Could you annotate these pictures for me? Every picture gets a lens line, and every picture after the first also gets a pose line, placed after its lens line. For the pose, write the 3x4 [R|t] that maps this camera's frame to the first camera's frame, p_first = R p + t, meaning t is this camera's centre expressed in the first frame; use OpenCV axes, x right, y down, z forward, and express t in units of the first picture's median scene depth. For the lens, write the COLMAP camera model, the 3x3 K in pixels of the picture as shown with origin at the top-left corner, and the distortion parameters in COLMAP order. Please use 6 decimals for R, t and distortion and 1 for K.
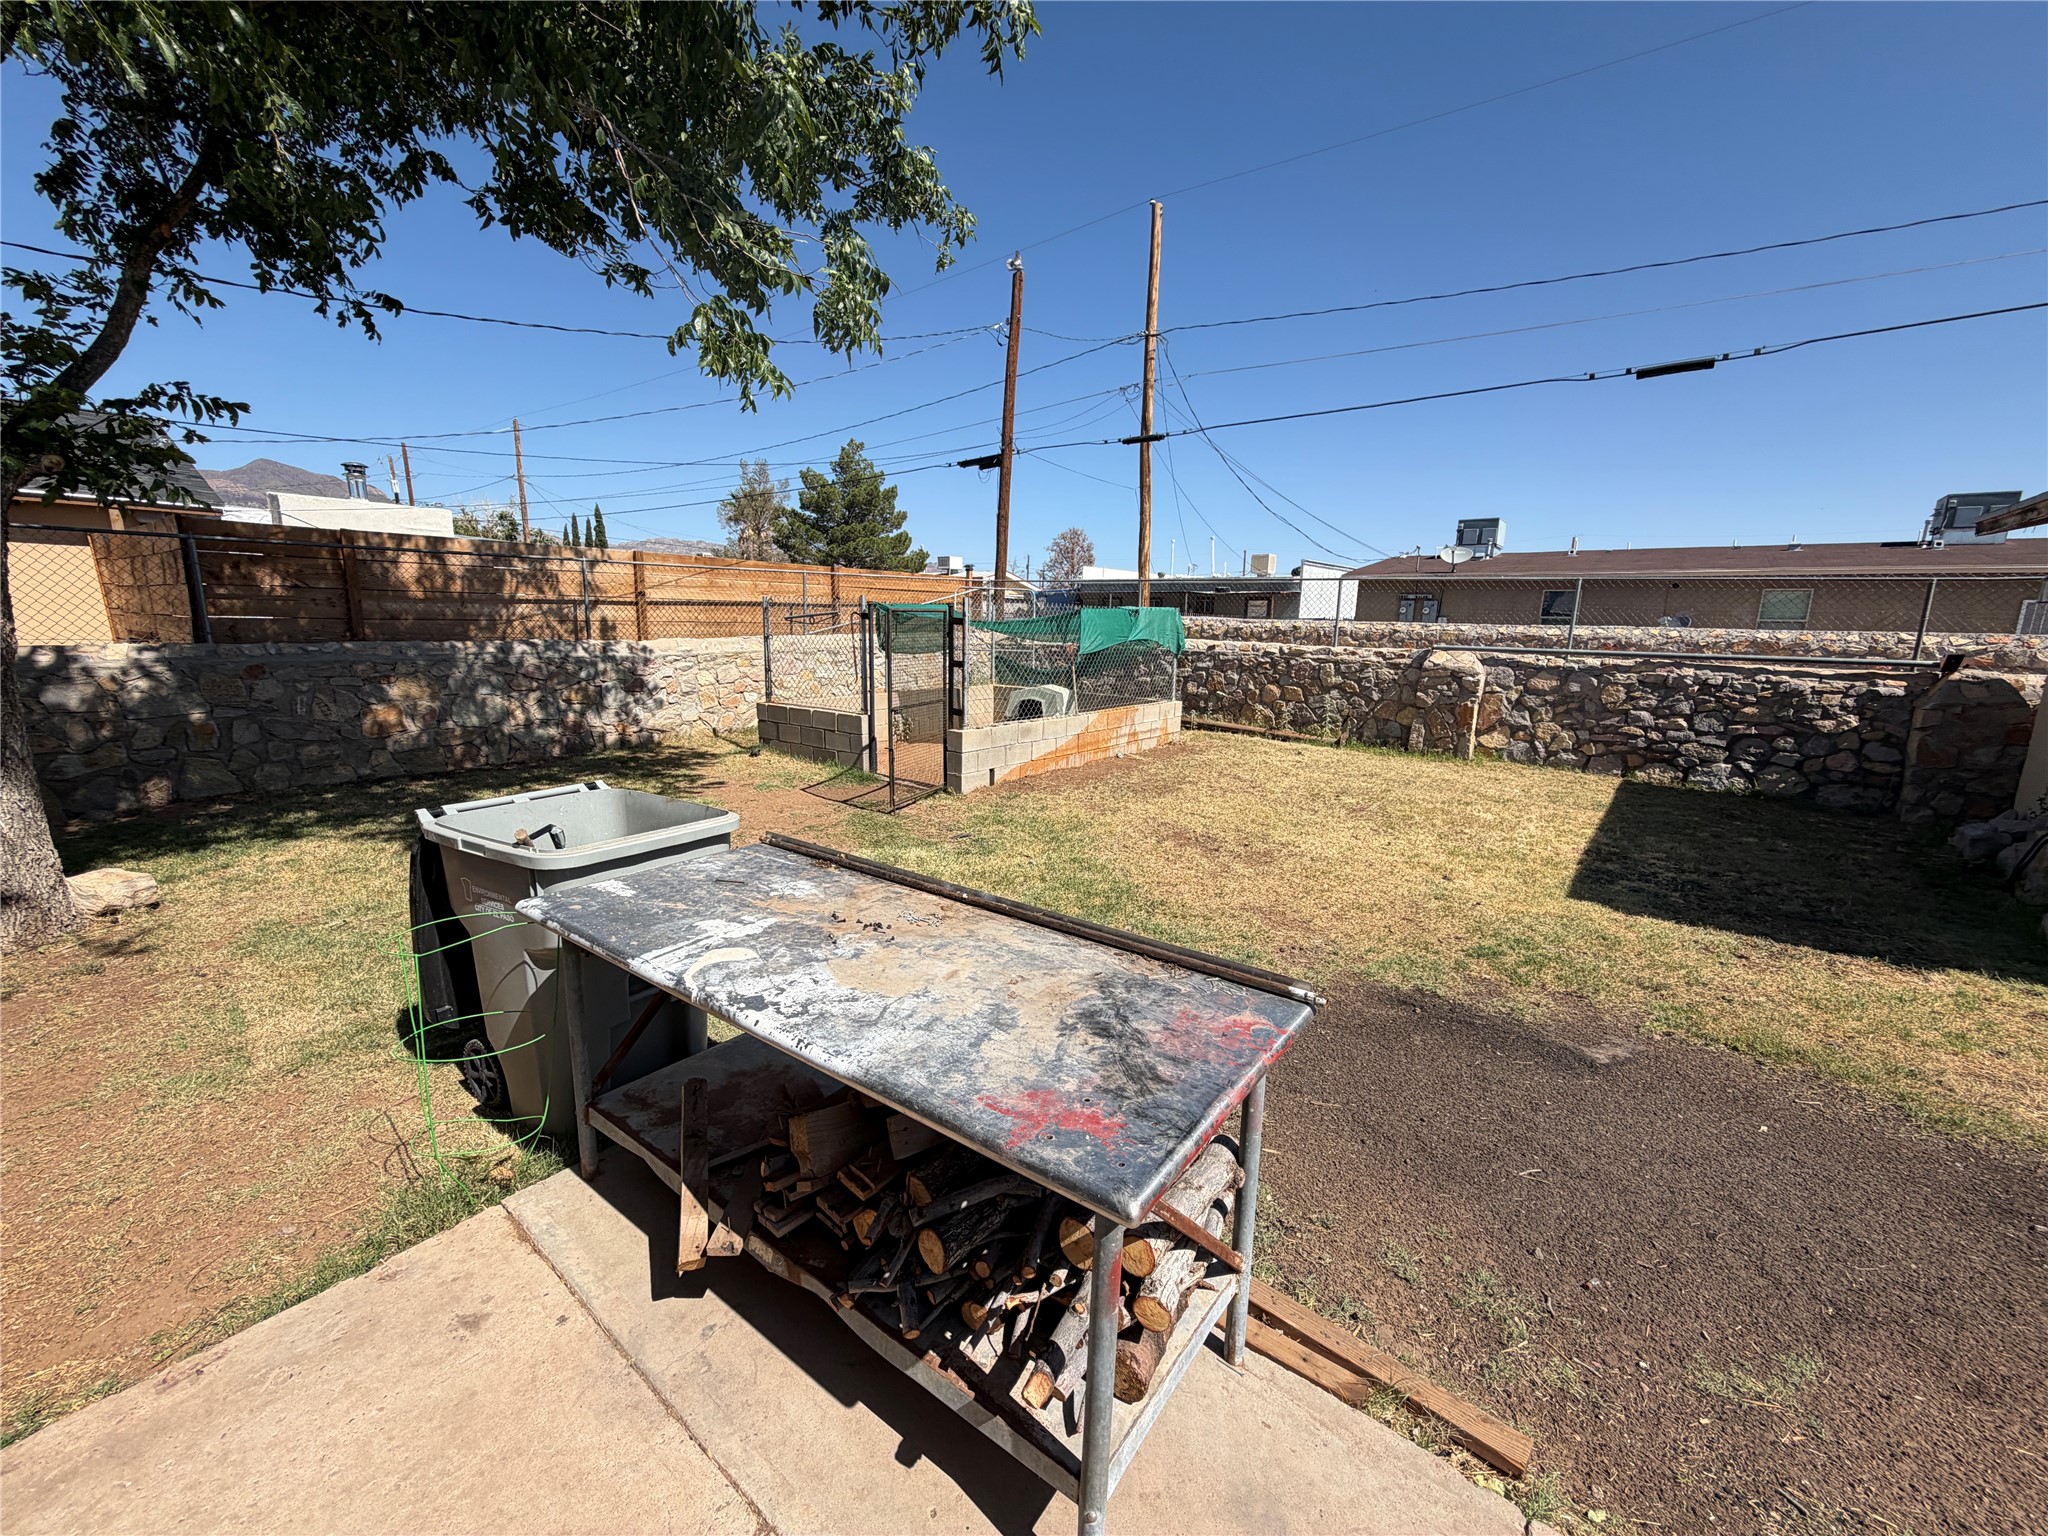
lens RADIAL K [[814.4, 0, 1020.1], [0, 814.4, 773.8], [0, 0, 1]] dist [0.000313, 0.000171]
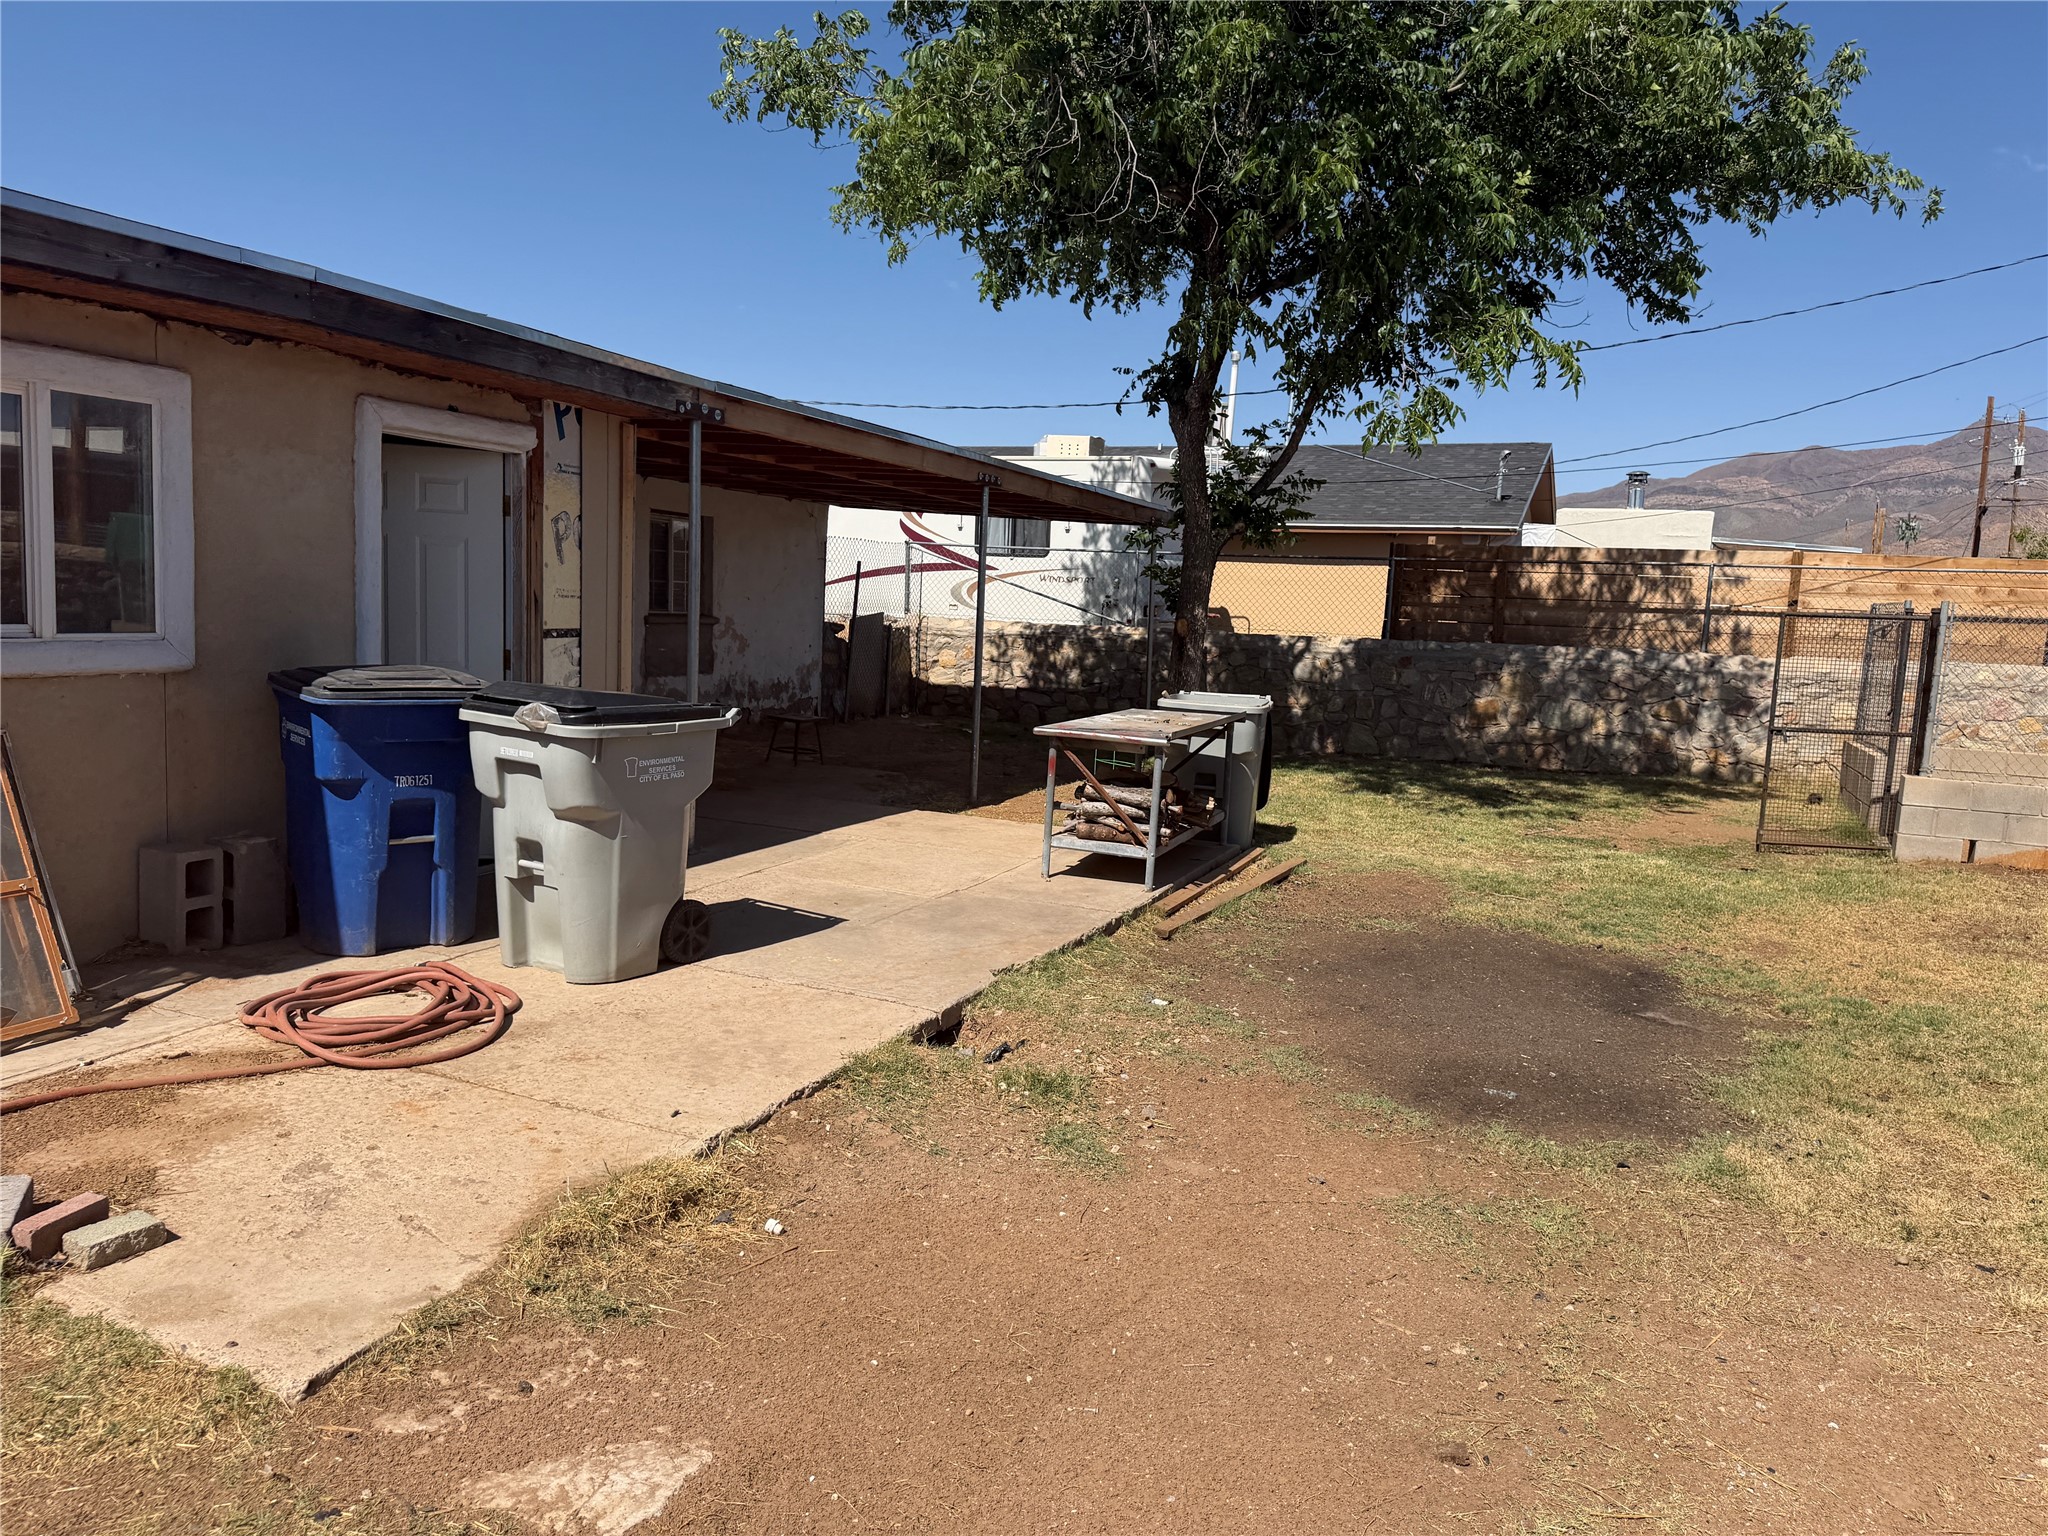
lens RADIAL K [[1443.3, 0, 1020.6], [0, 1443.3, 786.0], [0, 0, 1]] dist [0.004378, -0.008649]
pose [[0.261269, 0.112460, -0.958692, 1.082700], [-0.217213, 0.974566, 0.055126, 0.069009], [0.940509, 0.193838, 0.279052, -0.147988]]
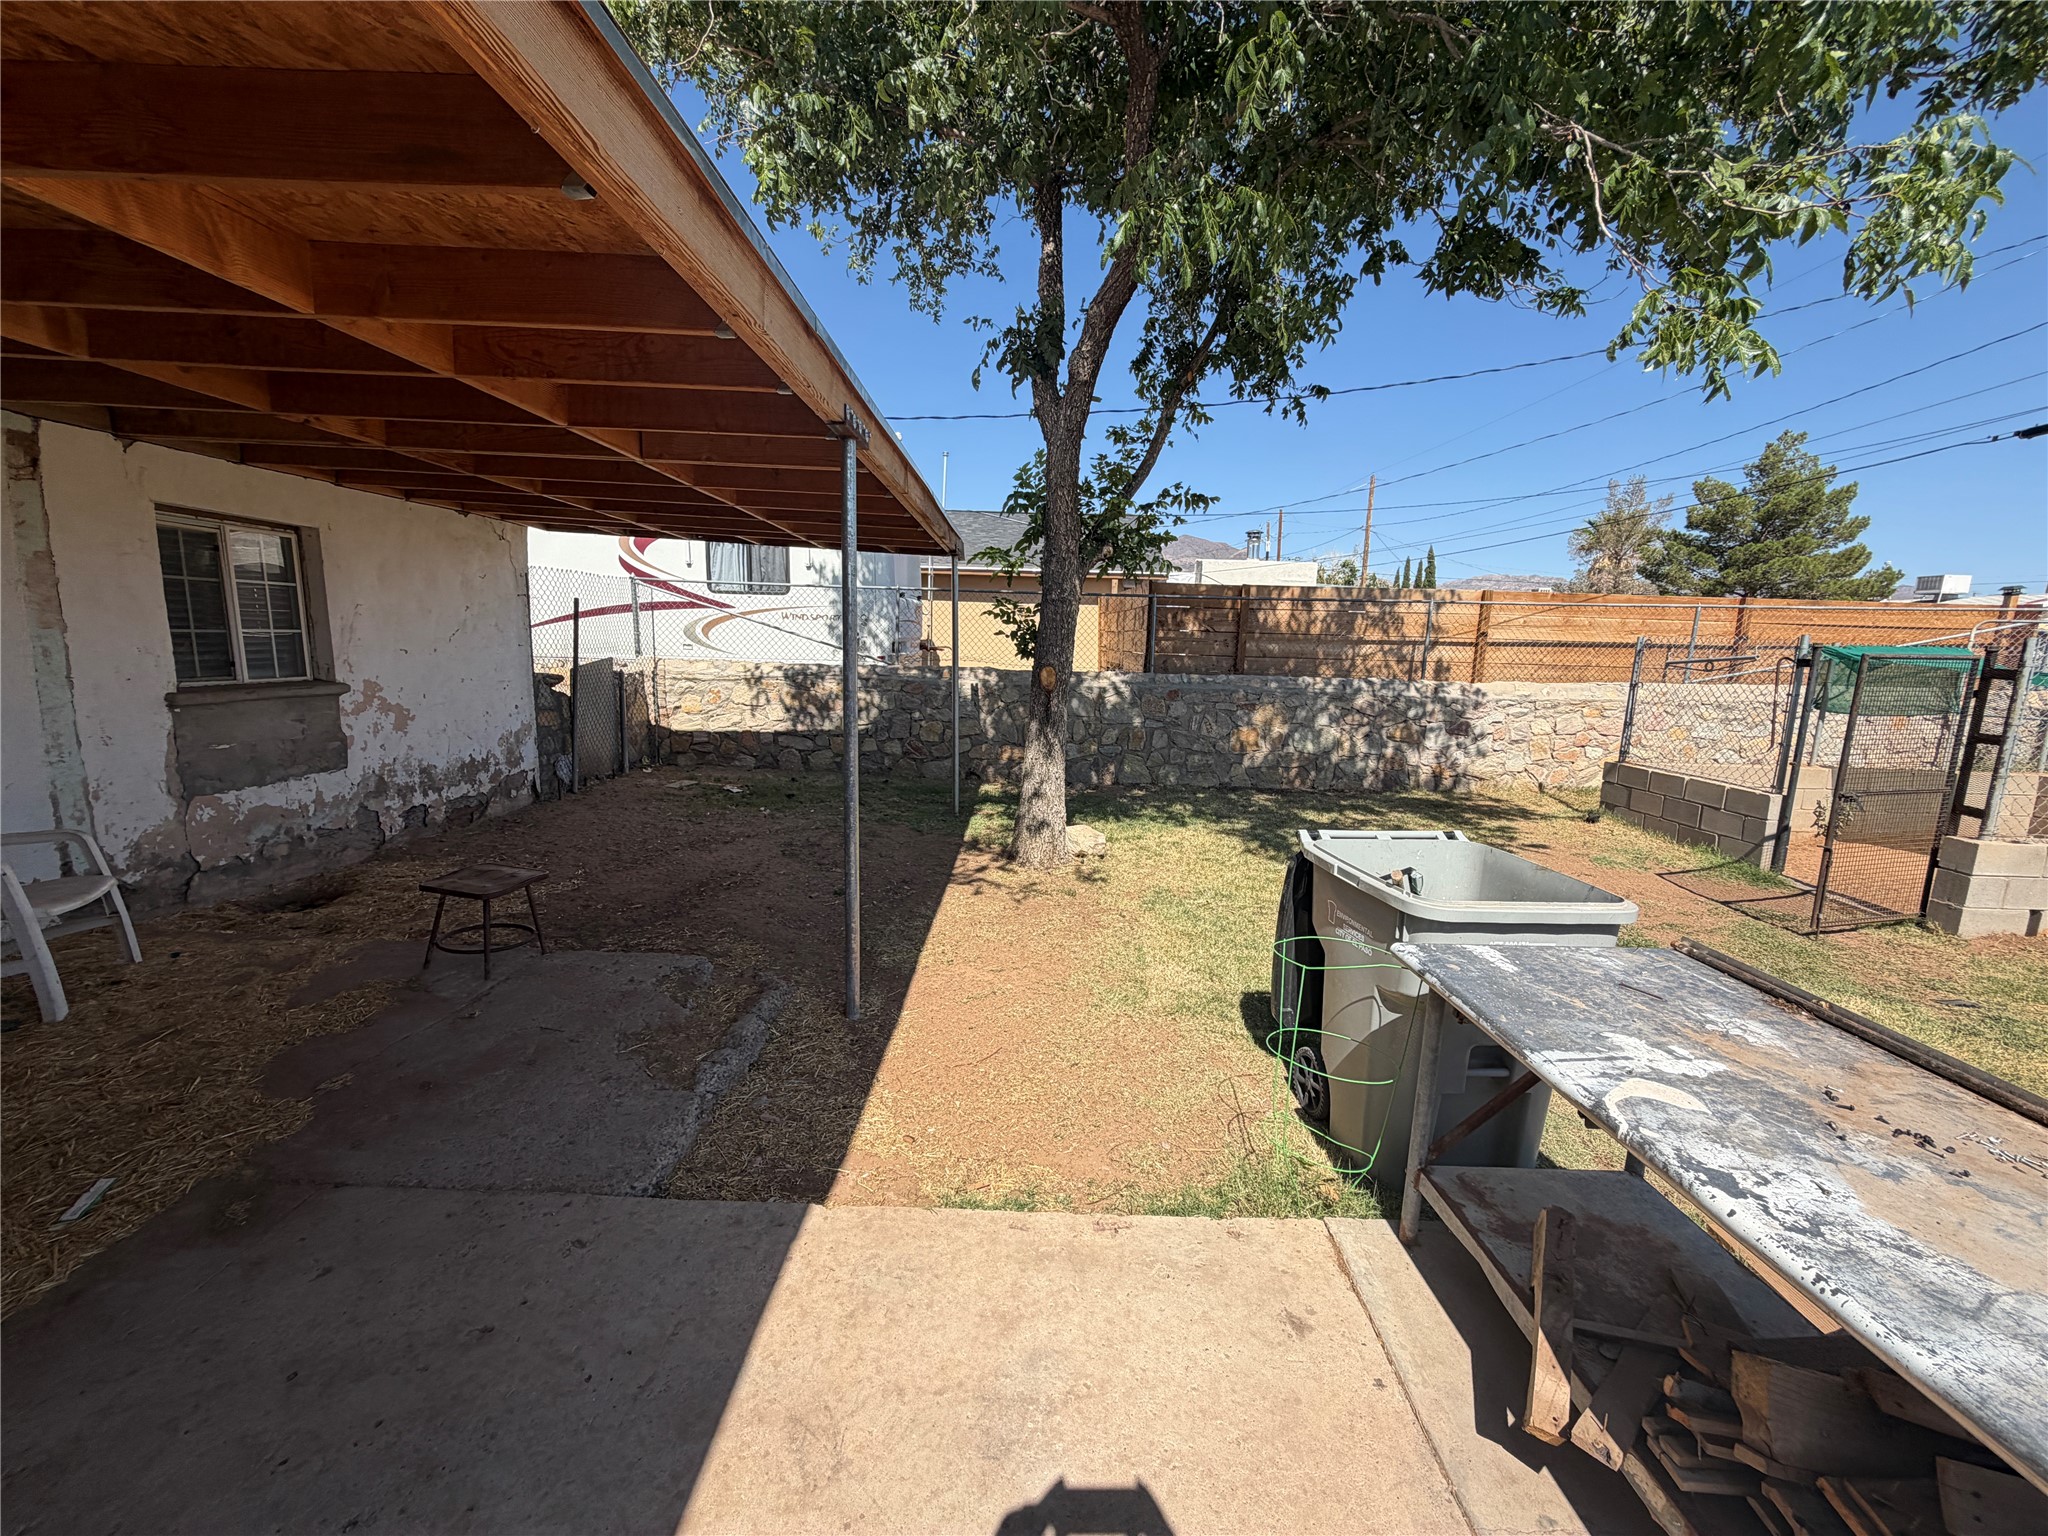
lens RADIAL K [[815.6, 0, 1020.6], [0, 815.6, 772.2], [0, 0, 1]] dist [-0.000285, 0.000030]
pose [[0.611337, 0.126271, -0.781232, -0.039719], [-0.163921, 0.985983, 0.031093, -0.002333], [0.774208, 0.109052, 0.623466, -0.004479]]
